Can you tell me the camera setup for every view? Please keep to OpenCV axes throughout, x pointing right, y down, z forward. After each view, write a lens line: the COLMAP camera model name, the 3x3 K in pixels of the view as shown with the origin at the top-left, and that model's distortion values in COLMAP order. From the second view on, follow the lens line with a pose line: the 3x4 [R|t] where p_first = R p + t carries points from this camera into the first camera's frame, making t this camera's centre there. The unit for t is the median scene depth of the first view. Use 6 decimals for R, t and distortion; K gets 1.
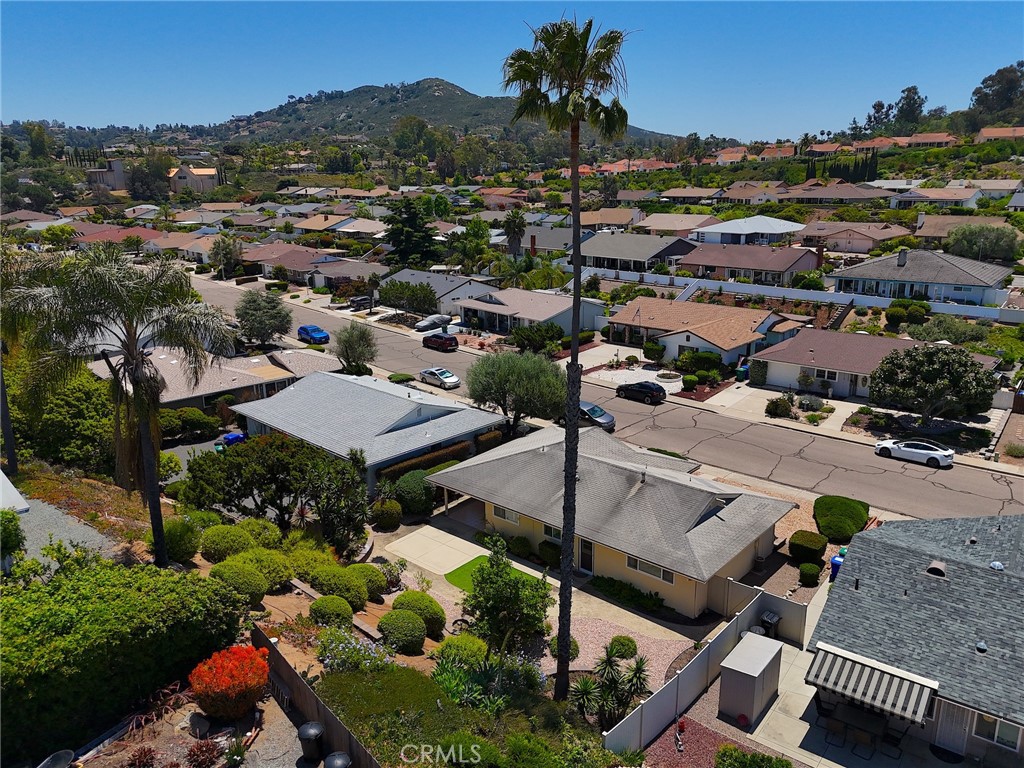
lens RADIAL K [[757.6, 0, 512.0], [0, 757.6, 384.0], [0, 0, 1]] dist [0.074240, -0.079534]
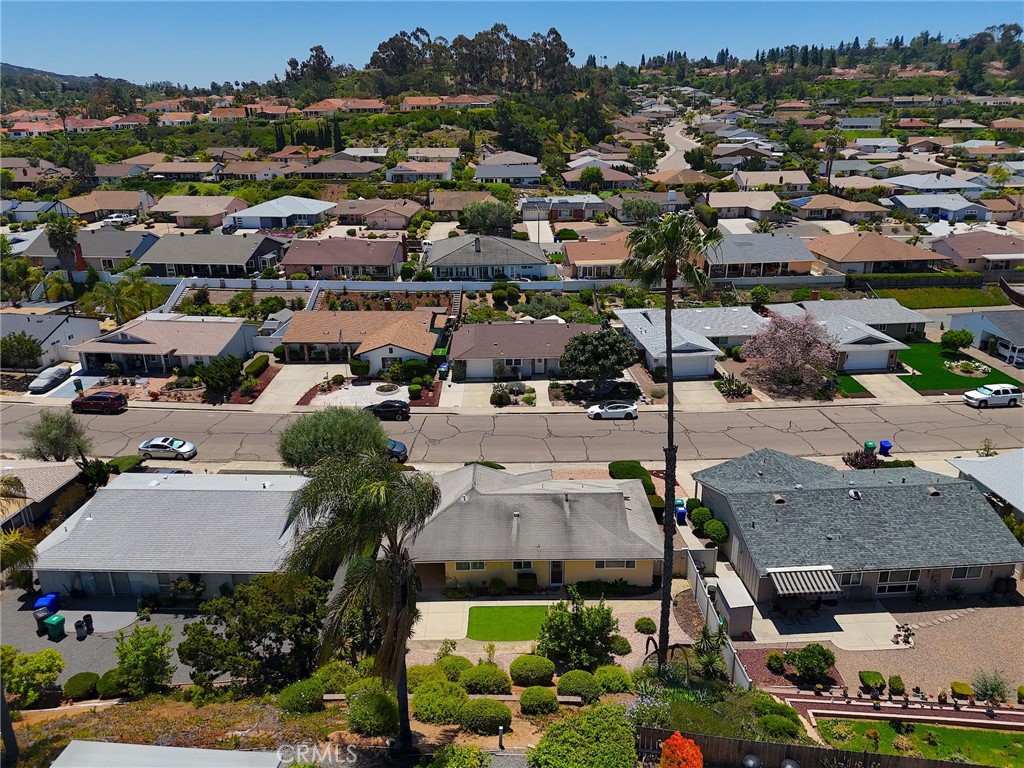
lens RADIAL K [[757.6, 0, 512.0], [0, 757.6, 384.0], [0, 0, 1]] dist [0.074240, -0.079534]
pose [[0.743831, -0.225792, 0.629073, -0.290094], [0.179503, 0.974116, 0.137390, -0.112522], [-0.643812, 0.010725, 0.765109, 0.037470]]
